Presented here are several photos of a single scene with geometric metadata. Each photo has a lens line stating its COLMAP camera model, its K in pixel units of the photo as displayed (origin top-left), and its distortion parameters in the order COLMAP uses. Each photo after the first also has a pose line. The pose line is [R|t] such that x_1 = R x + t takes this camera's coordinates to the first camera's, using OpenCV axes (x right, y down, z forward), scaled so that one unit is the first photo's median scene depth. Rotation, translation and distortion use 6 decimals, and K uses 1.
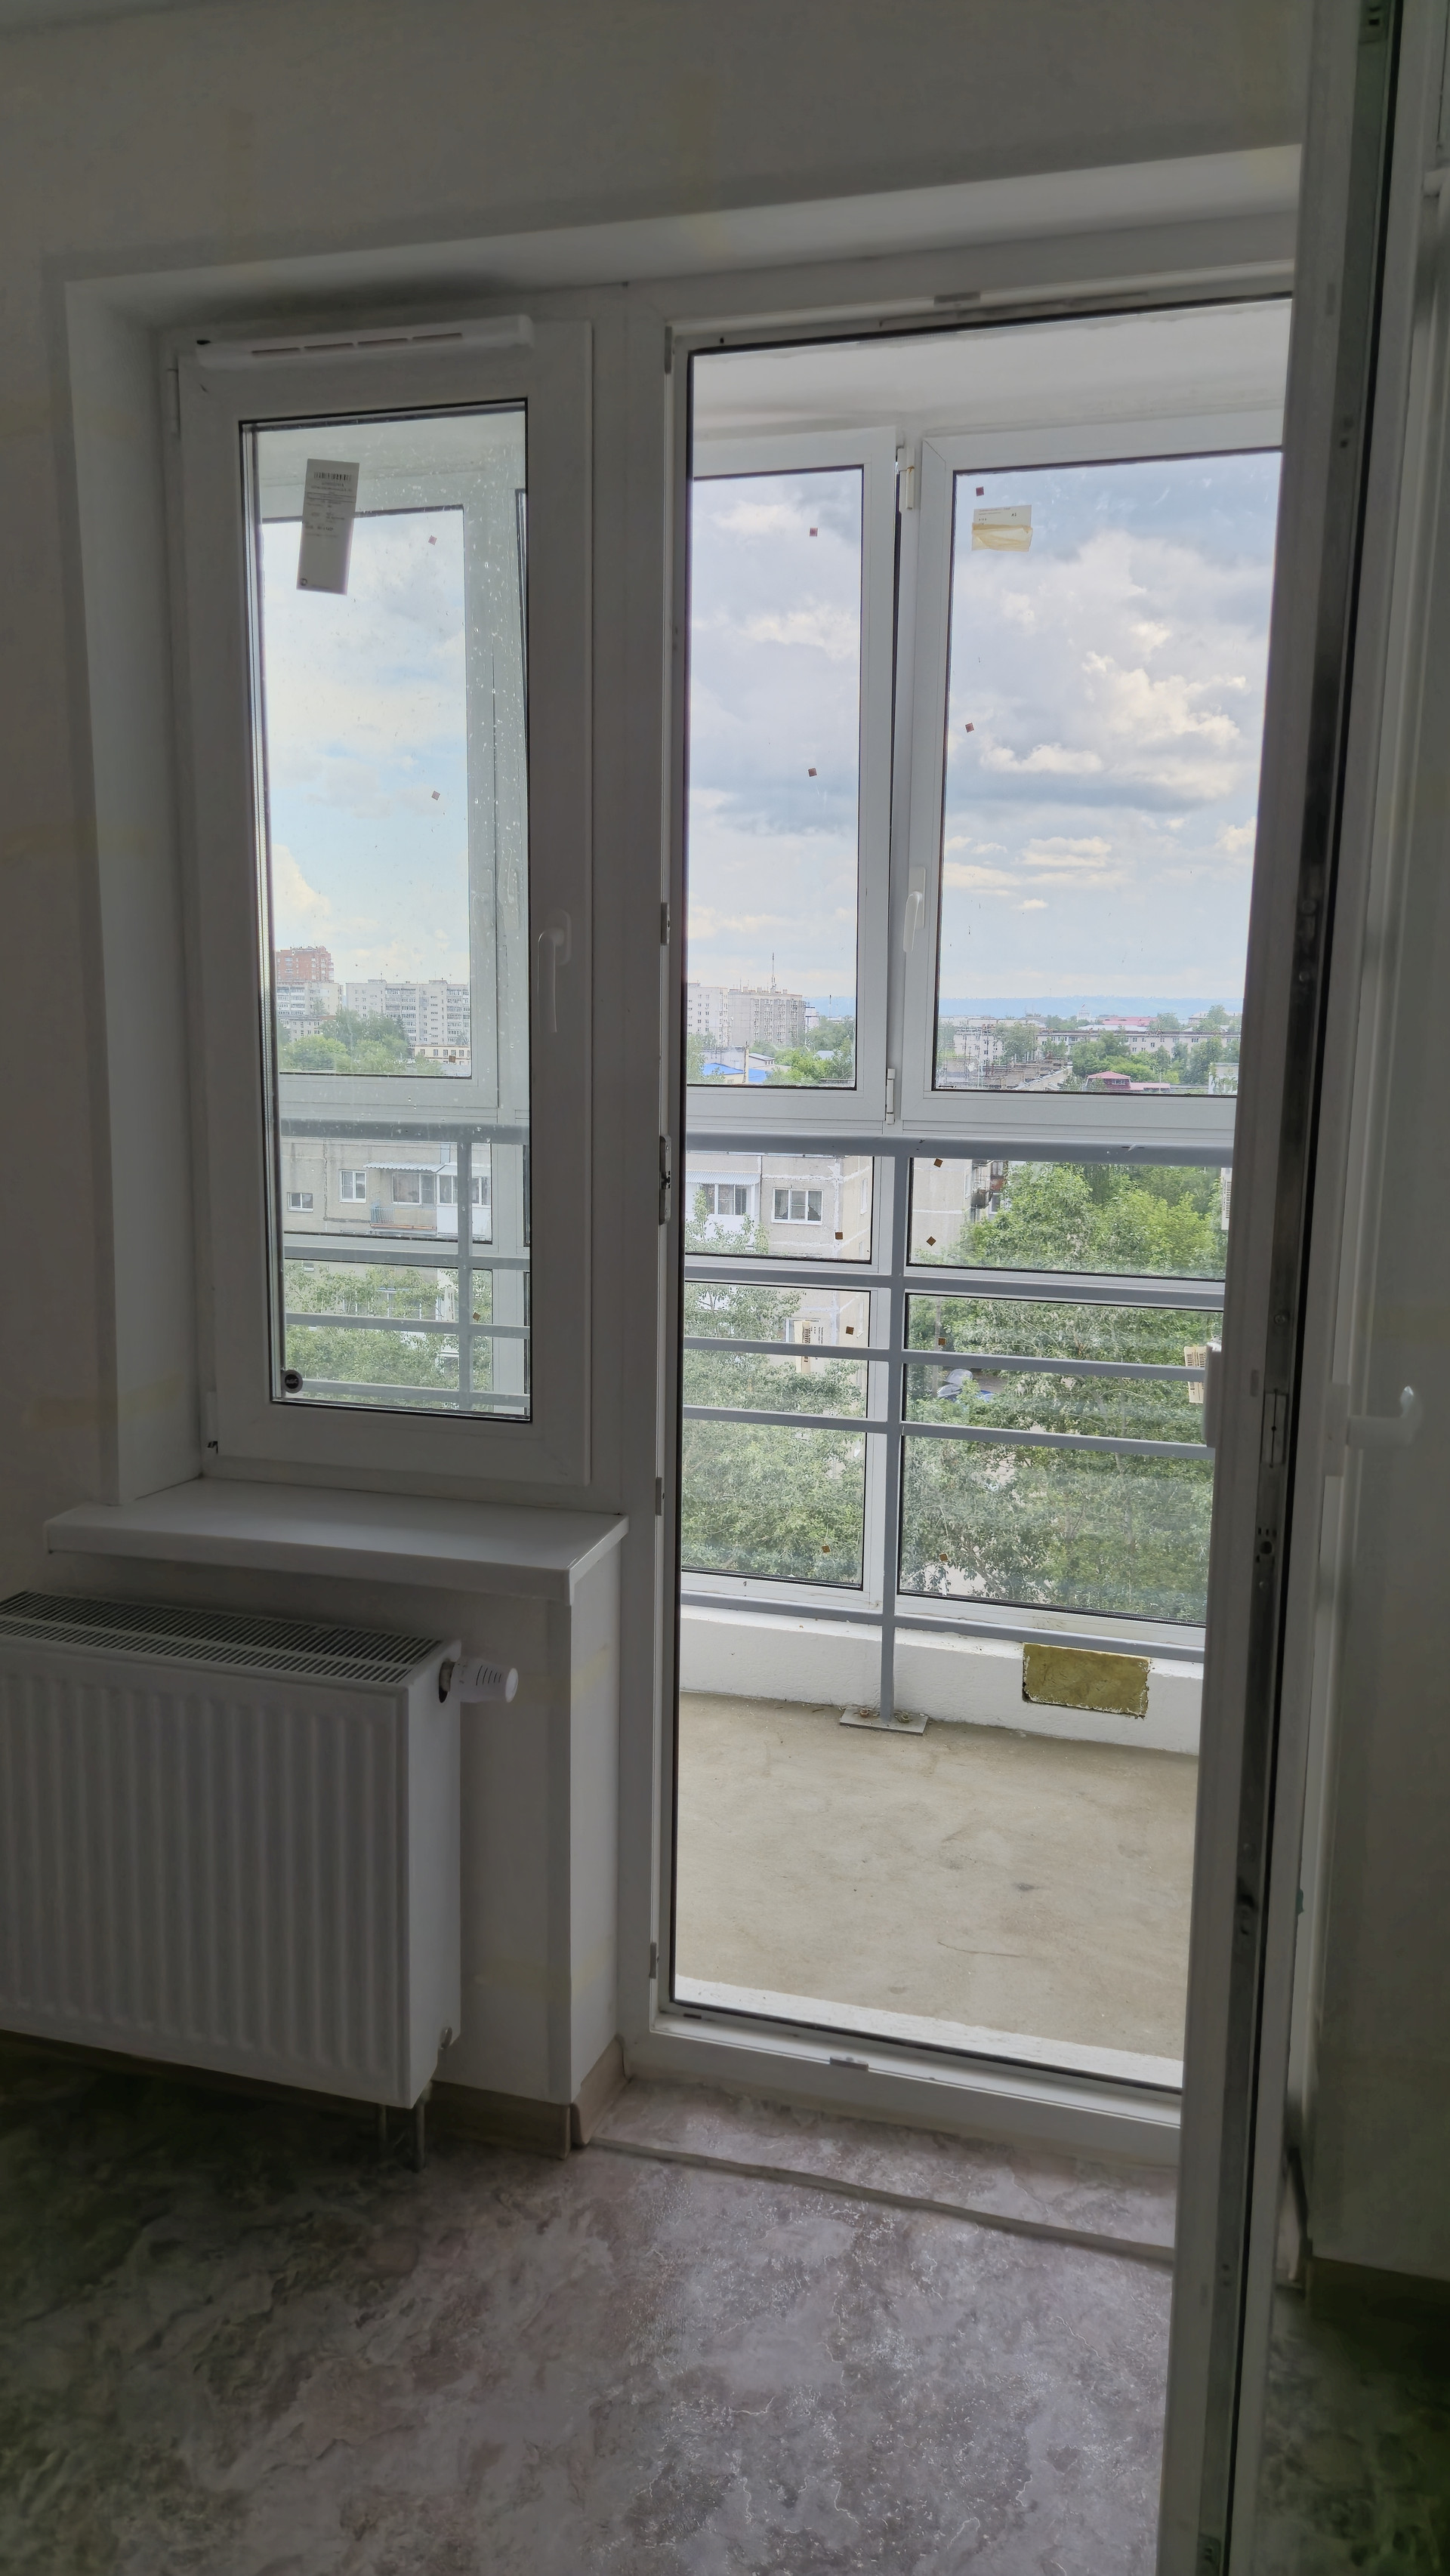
lens RADIAL K [[1697.0, 0, 672.0], [0, 1697.0, 1292.3], [0, 0, 1]] dist [0.068840, -0.055416]
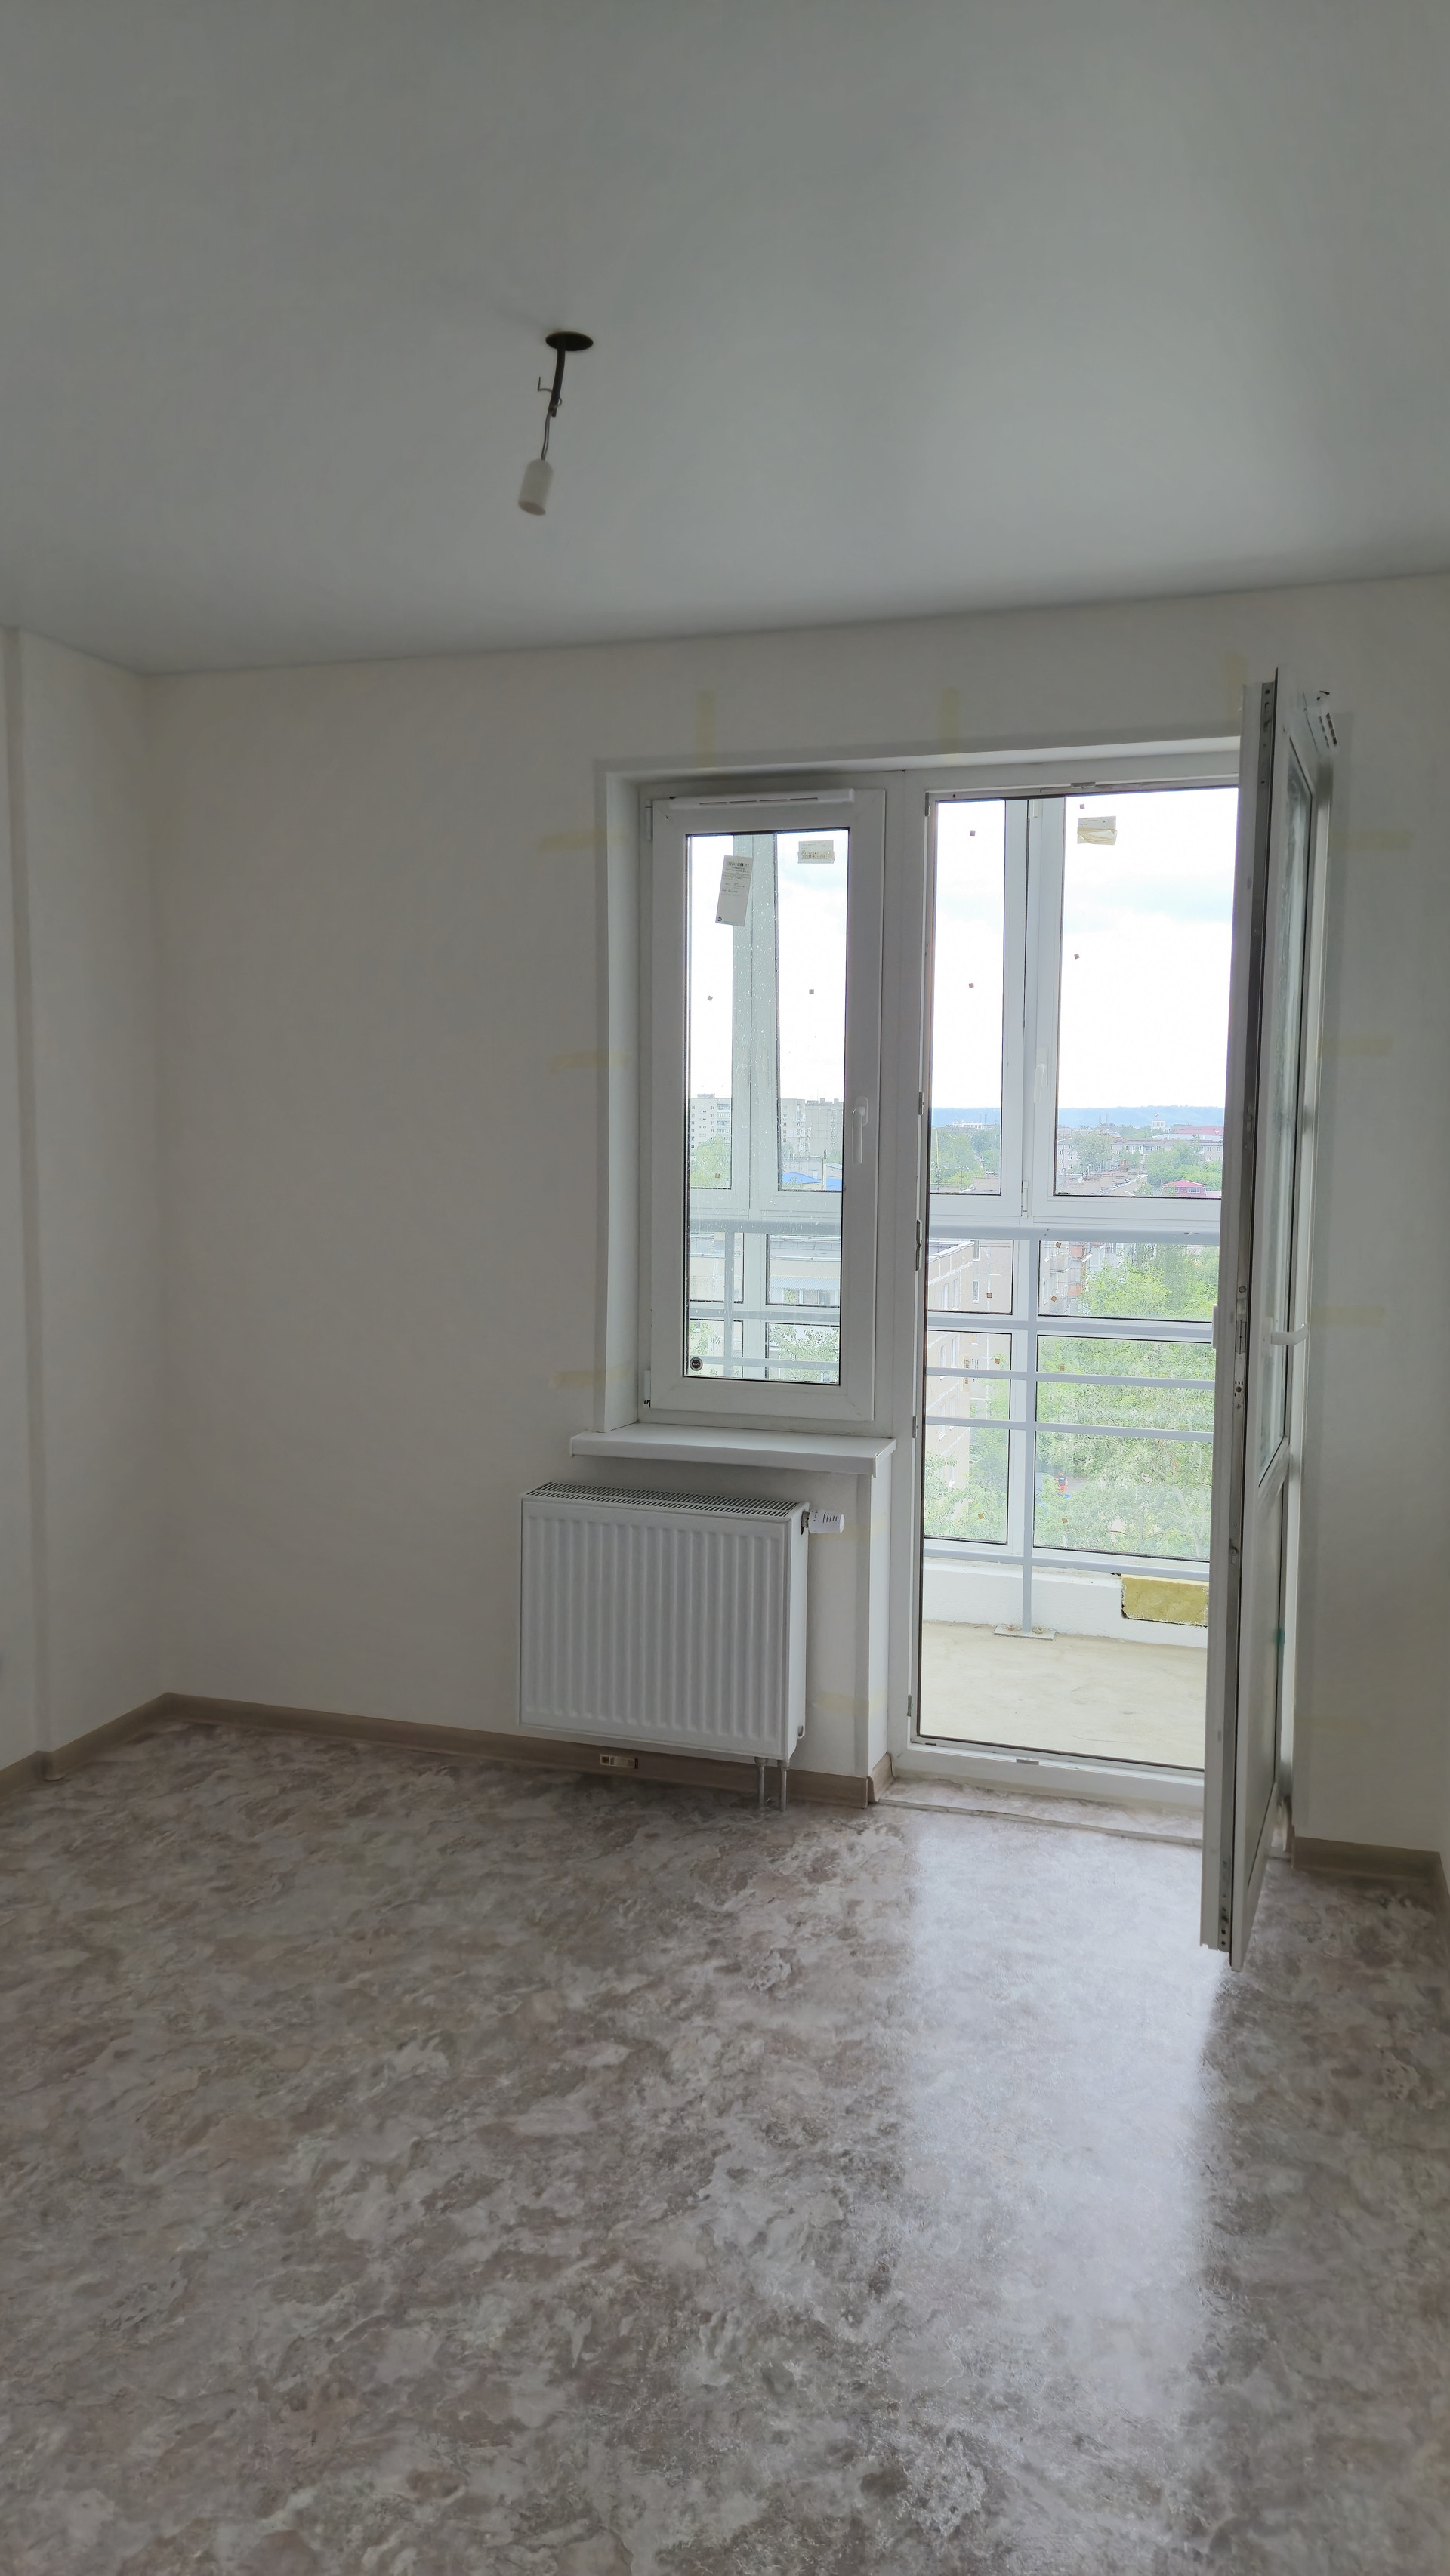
lens RADIAL K [[1694.8, 0, 725.0], [0, 1694.8, 1288.0], [0, 0, 1]] dist [0.060234, -0.001140]
pose [[0.999902, -0.000694, -0.013957, -0.179105], [-0.000217, 0.997875, -0.065162, 0.091744], [0.013973, 0.065159, 0.997777, -0.750621]]
